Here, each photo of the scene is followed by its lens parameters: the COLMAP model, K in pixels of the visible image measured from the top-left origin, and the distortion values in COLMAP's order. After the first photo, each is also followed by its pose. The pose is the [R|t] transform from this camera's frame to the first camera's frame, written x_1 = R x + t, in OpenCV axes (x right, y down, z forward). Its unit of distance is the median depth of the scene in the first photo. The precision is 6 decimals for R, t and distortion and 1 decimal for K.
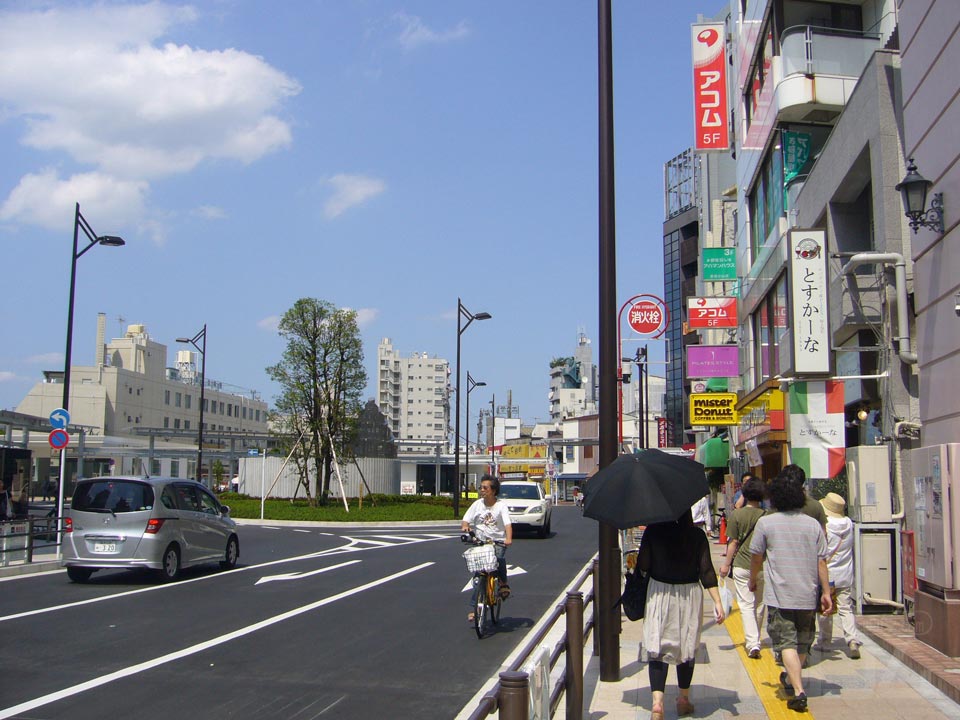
lens RADIAL K [[1072.6, 0, 478.5], [0, 1072.6, 359.5], [0, 0, 1]] dist [-0.060137, 0.000000]
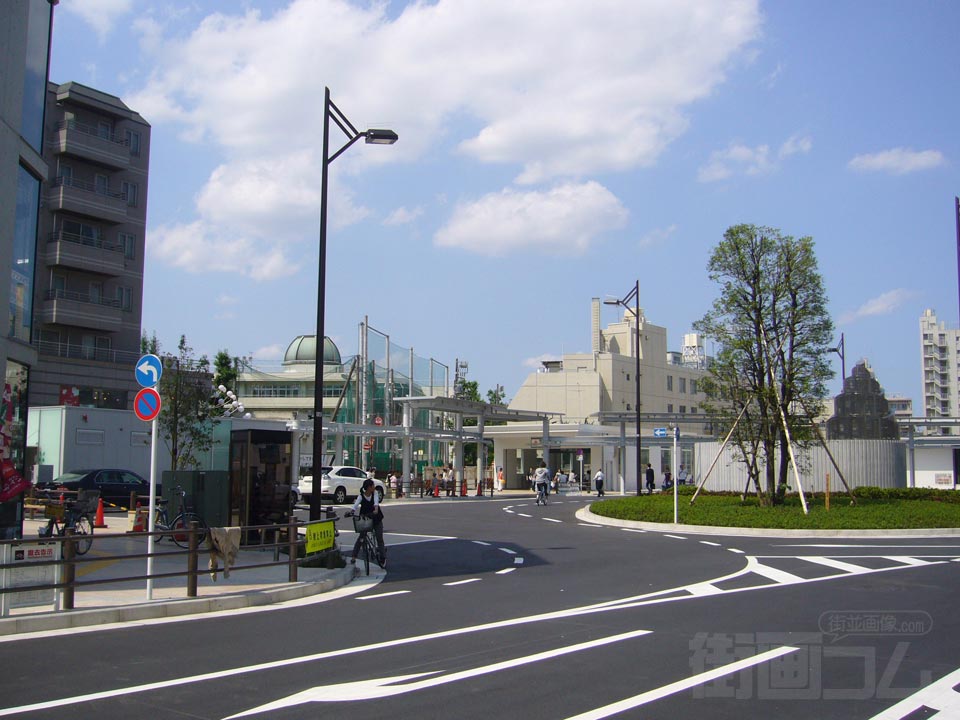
lens RADIAL K [[1072.6, 0, 460.8], [0, 1072.6, 360.5], [0, 0, 1]] dist [-0.060137, 0.000000]
pose [[0.870084, -0.053769, -0.489962, 0.024815], [0.058344, 0.998279, -0.005945, 0.025186], [0.489438, -0.023414, 0.871724, 0.217464]]
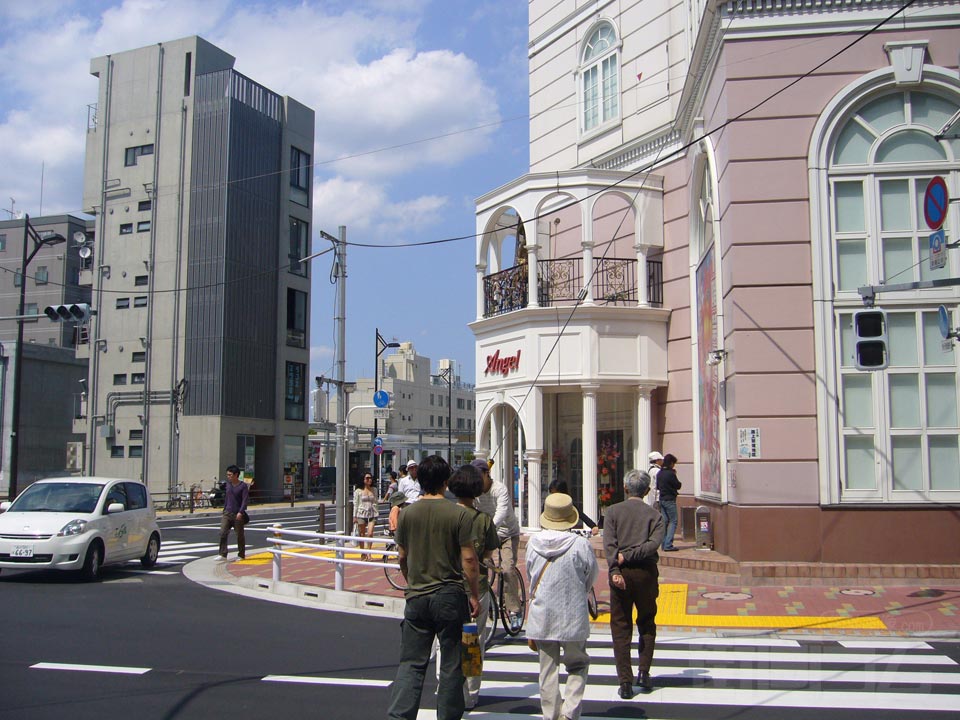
lens RADIAL K [[1072.6, 0, 479.9], [0, 1072.6, 358.8], [0, 0, 1]] dist [-0.060137, 0.000000]
pose [[0.970461, -0.032583, -0.239049, 0.156837], [0.036092, 0.999295, 0.010315, -0.055977], [0.238545, -0.018638, 0.970953, -0.498279]]
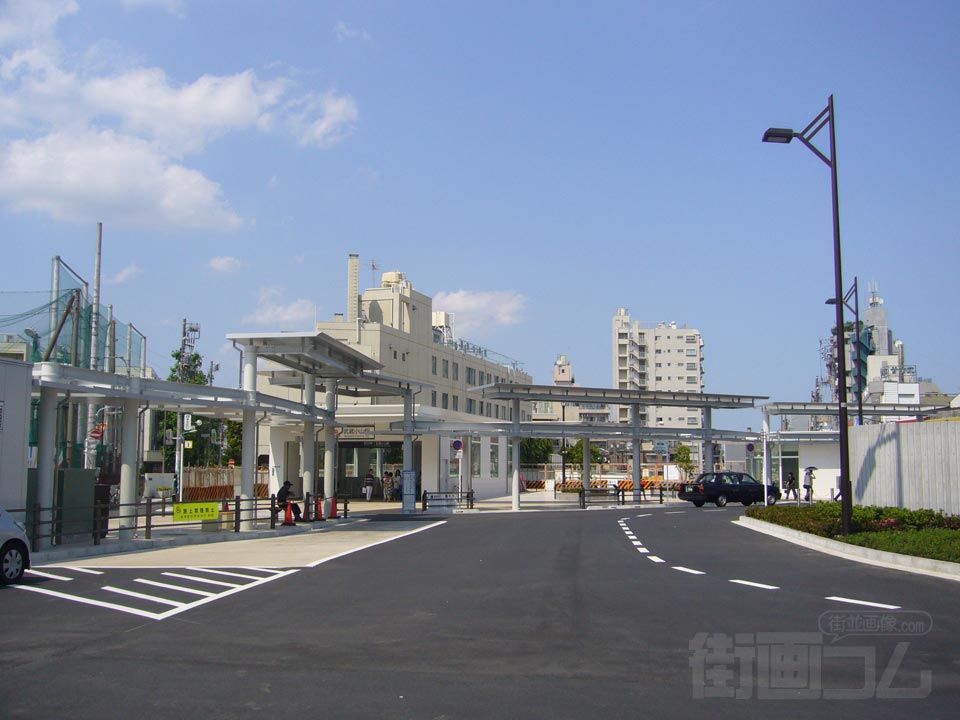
lens RADIAL K [[1072.6, 0, 479.3], [0, 1072.6, 362.8], [0, 0, 1]] dist [-0.060137, 0.000000]
pose [[0.987067, -0.021798, -0.158818, -0.326081], [0.023884, 0.999652, 0.011239, 0.061905], [0.158518, -0.014887, 0.987244, 0.573916]]
